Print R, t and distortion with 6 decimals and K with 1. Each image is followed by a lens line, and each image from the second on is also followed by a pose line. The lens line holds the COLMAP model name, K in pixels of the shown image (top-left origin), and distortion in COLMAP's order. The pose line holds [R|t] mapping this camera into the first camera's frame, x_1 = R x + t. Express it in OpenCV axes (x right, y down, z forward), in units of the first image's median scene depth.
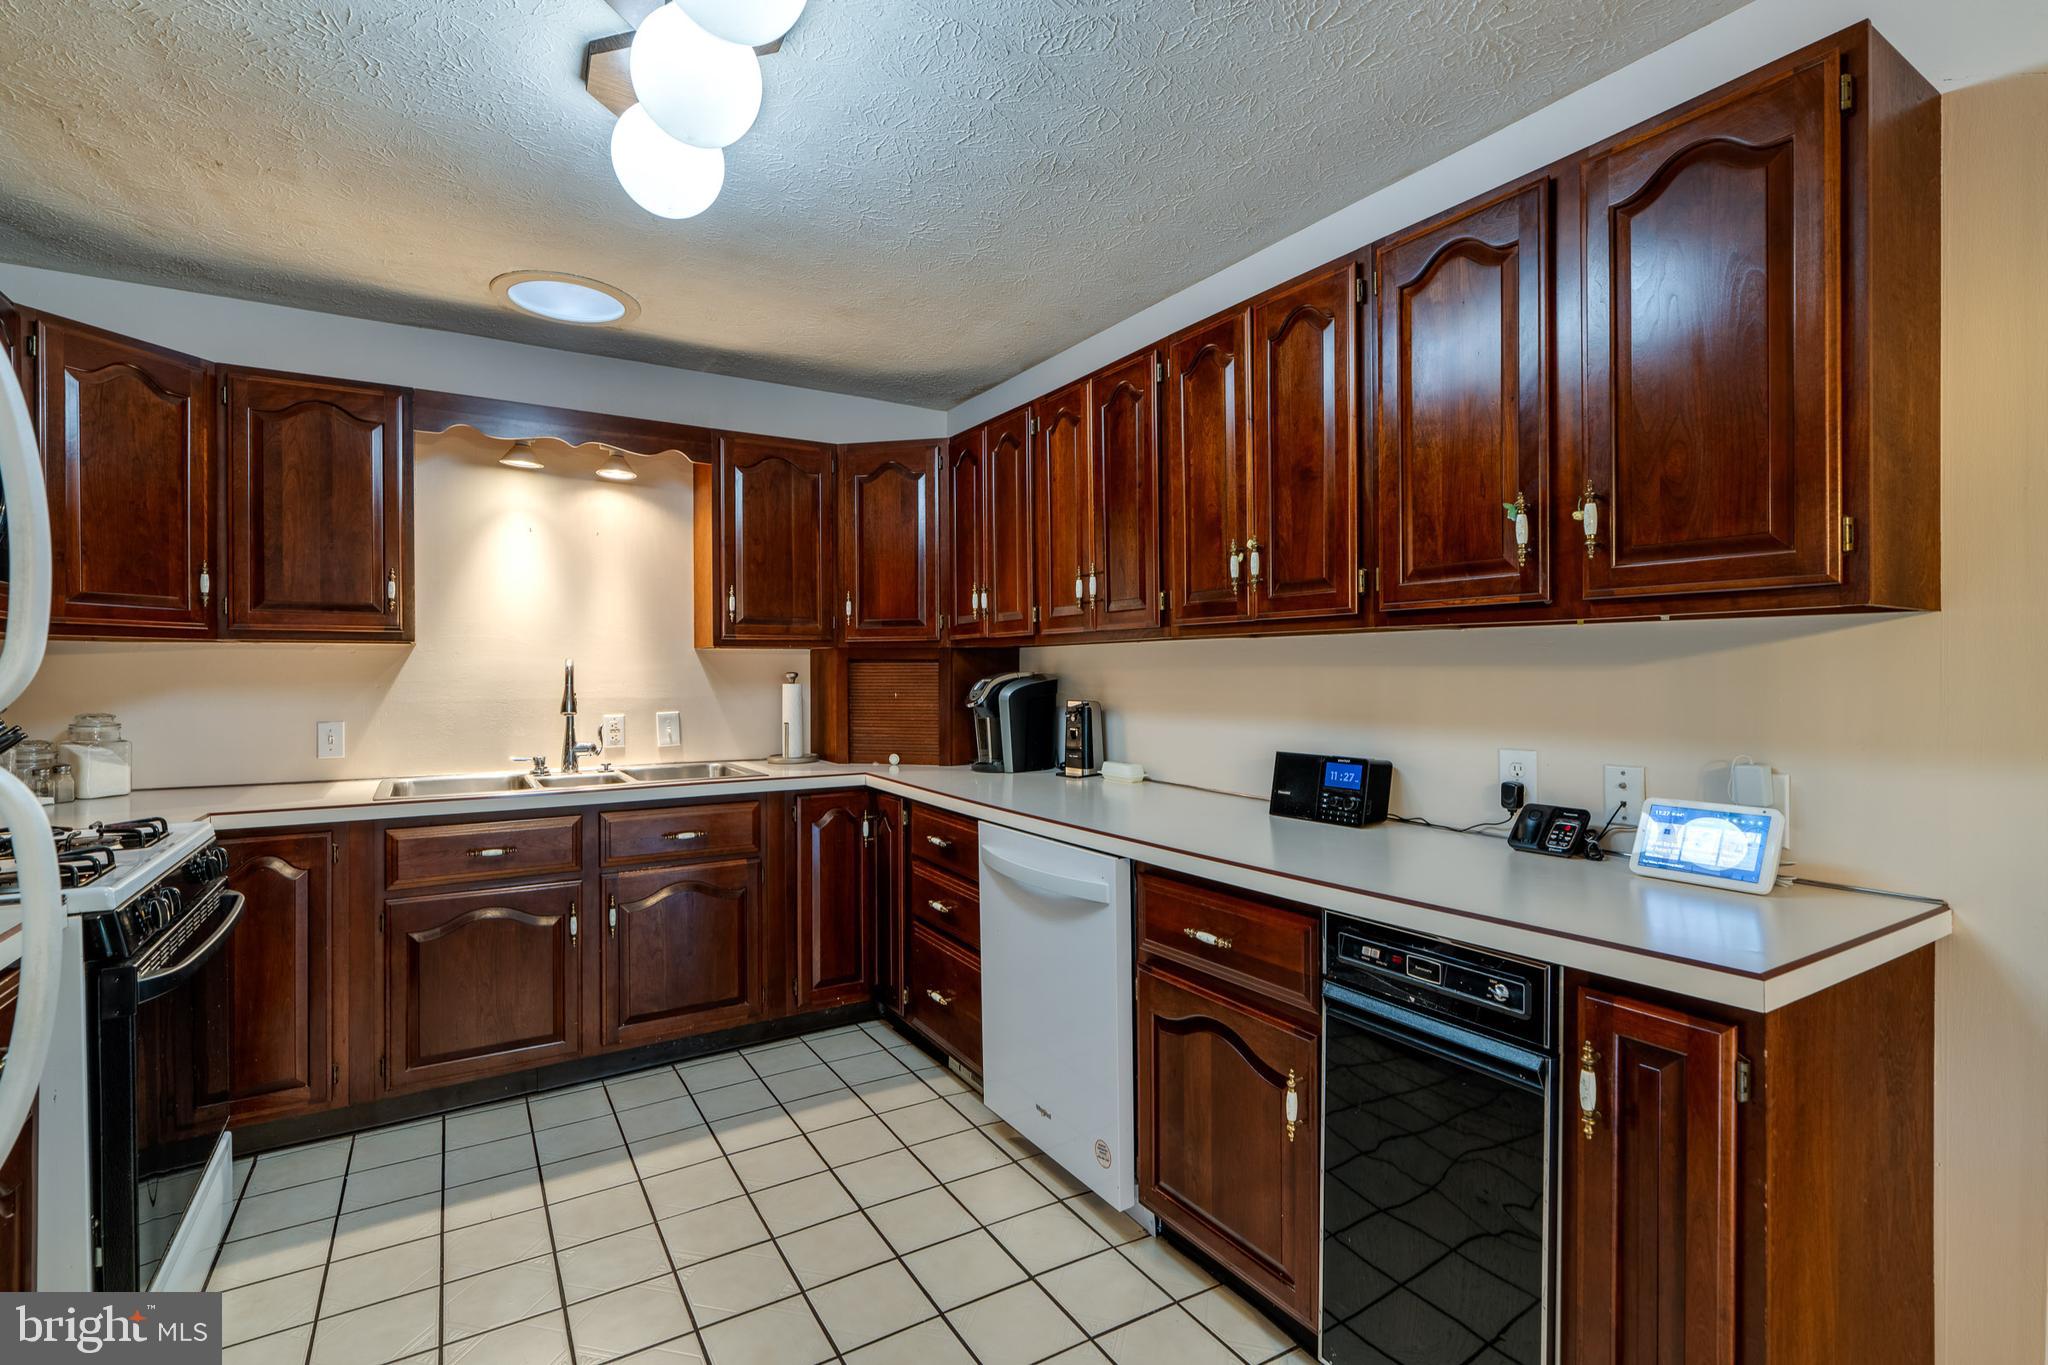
lens RADIAL K [[938.0, 0, 1019.1], [0, 938.0, 667.7], [0, 0, 1]] dist [-0.004023, -0.000076]
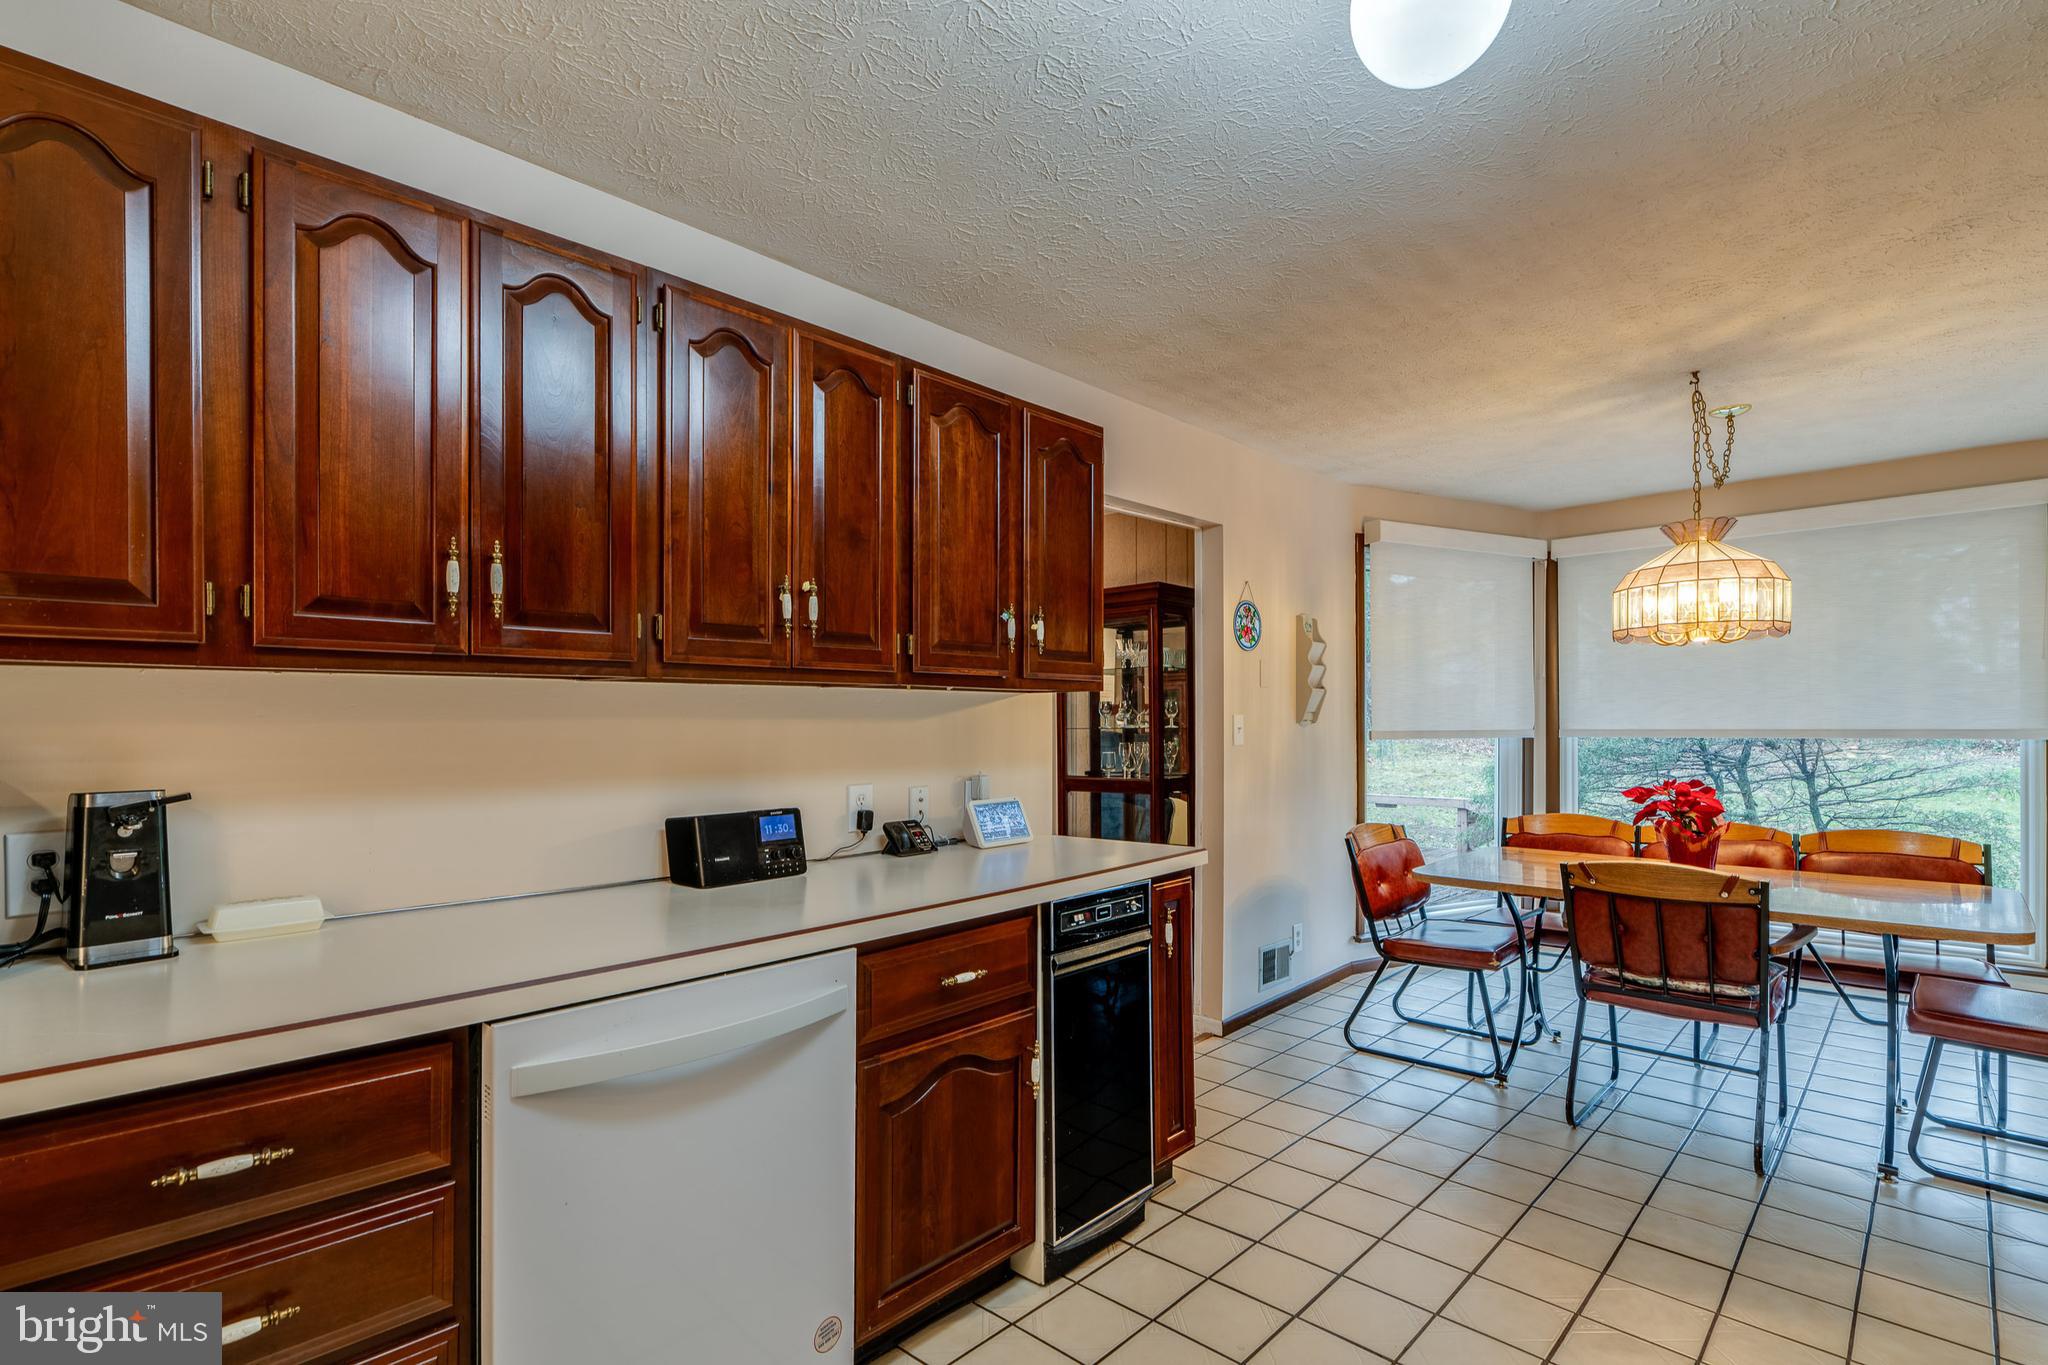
lens RADIAL K [[938.0, 0, 974.5], [0, 938.0, 715.1], [0, 0, 1]] dist [-0.004023, -0.000076]
pose [[-0.219492, 0.011930, 0.975541, -0.530792], [0.004817, 0.999926, -0.011144, 0.005595], [-0.975602, 0.002254, -0.219533, 0.789782]]
